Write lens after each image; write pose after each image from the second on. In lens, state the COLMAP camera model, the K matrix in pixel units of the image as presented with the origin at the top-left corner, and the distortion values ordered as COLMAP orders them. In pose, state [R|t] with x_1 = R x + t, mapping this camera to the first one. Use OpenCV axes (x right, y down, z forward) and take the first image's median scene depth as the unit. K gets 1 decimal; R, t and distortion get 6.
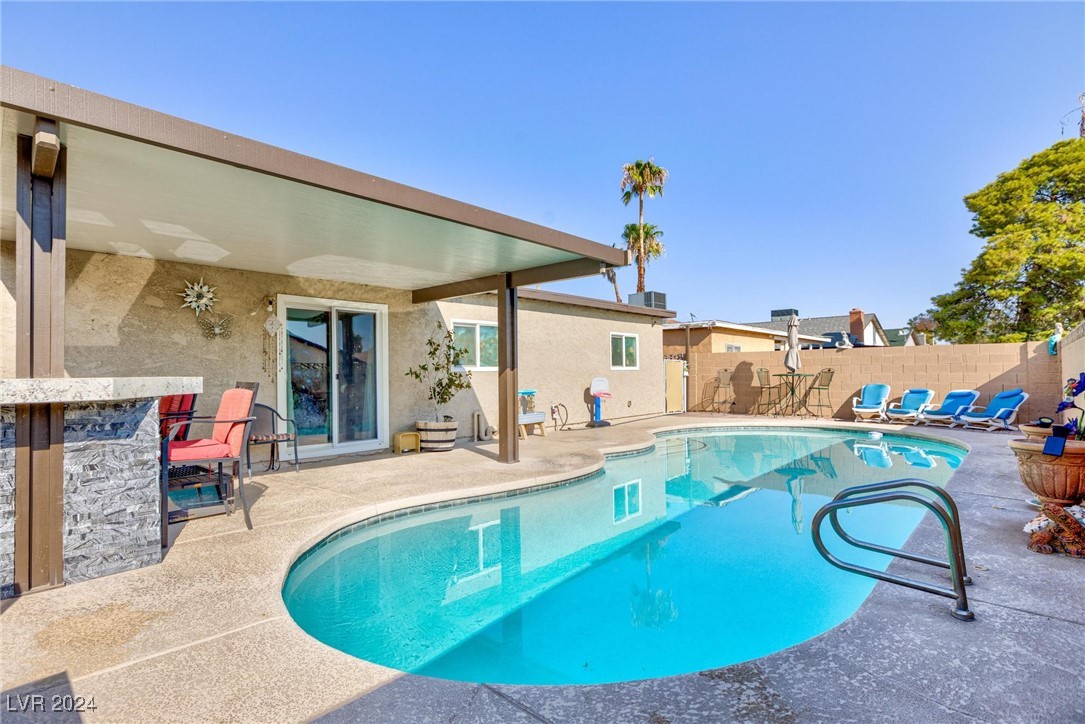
lens RADIAL K [[521.8, 0, 542.5], [0, 521.8, 362.0], [0, 0, 1]] dist [-0.004672, -0.000339]
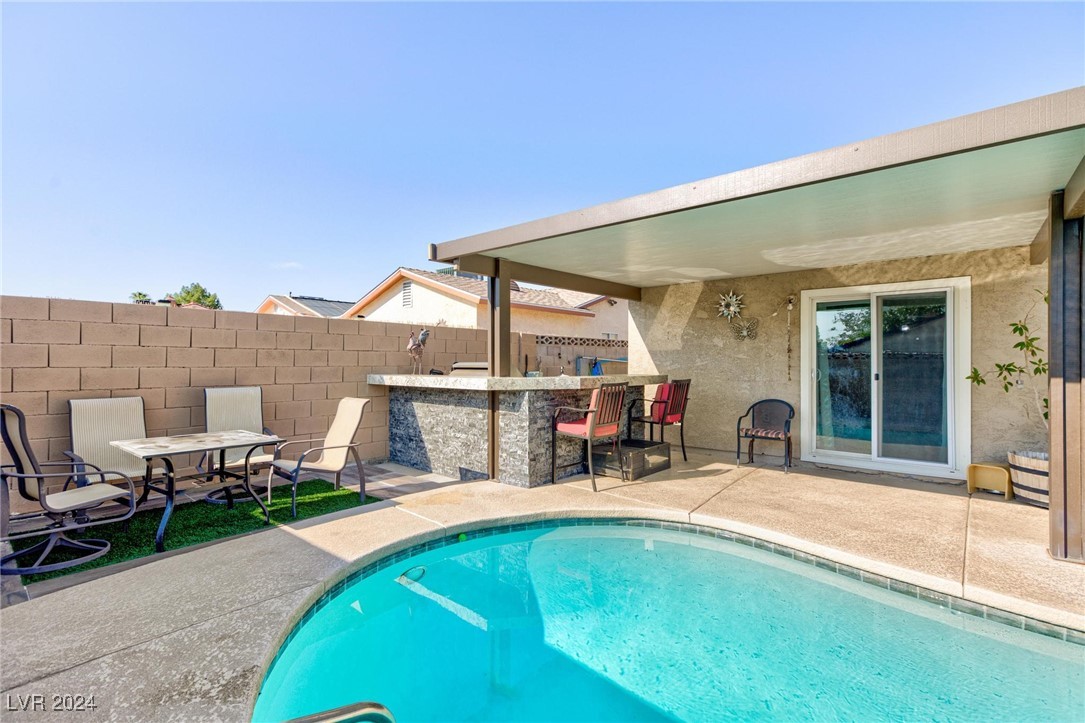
lens RADIAL K [[502.6, 0, 542.5], [0, 502.6, 361.5], [0, 0, 1]] dist [0.011803, 0.001073]
pose [[0.032113, 0.013656, -0.999391, 0.446746], [0.024478, 0.999596, 0.014446, -0.023810], [0.999184, -0.024927, 0.031766, 0.501879]]
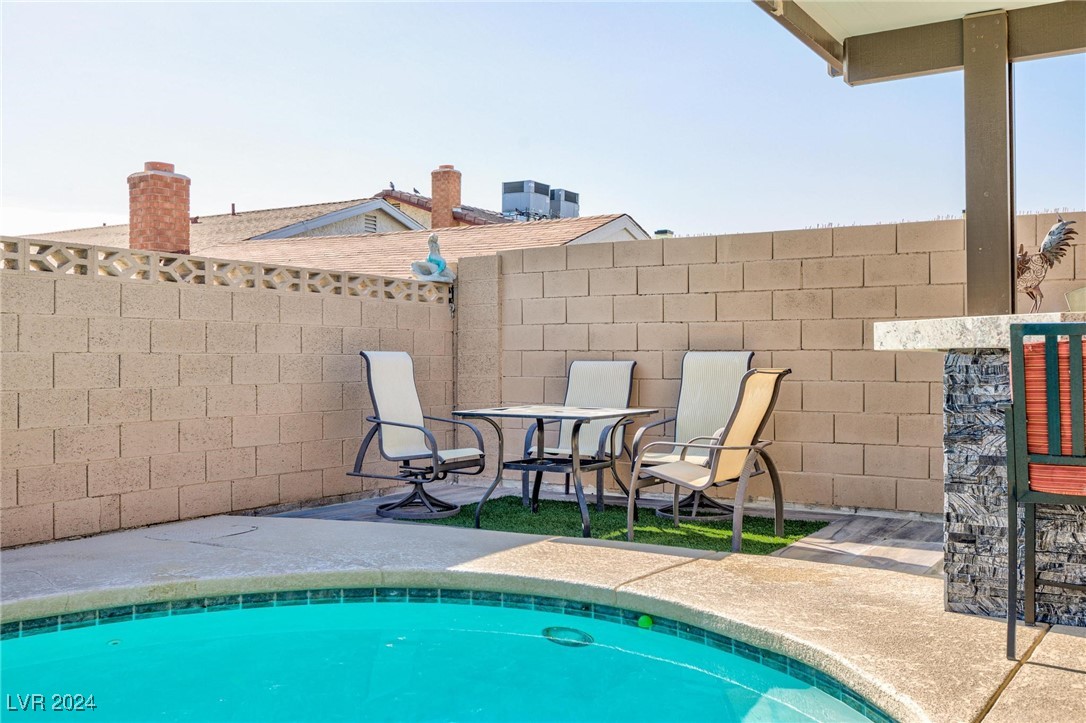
lens RADIAL K [[1051.2, 0, 543.0], [0, 1051.2, 361.5], [0, 0, 1]] dist [0.014686, 0.008489]
pose [[-0.981356, 0.015944, -0.191534, 0.004567], [0.020282, 0.999580, -0.020711, 0.048161], [0.191123, -0.024209, -0.981267, 1.080607]]
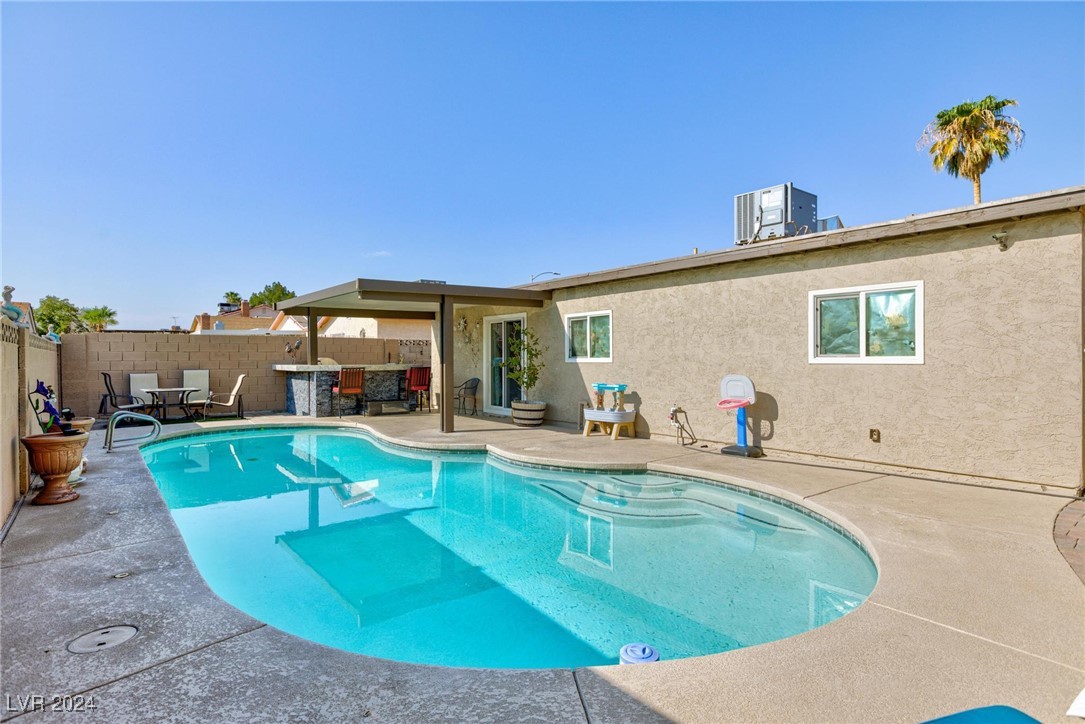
lens RADIAL K [[578.6, 0, 542.5], [0, 578.6, 362.0], [0, 0, 1]] dist [0.000634, 0.000316]
pose [[-0.159680, 0.025699, -0.986834, 1.451382], [0.032475, 0.999257, 0.020768, -0.013433], [0.986635, -0.028732, -0.160395, 1.575545]]
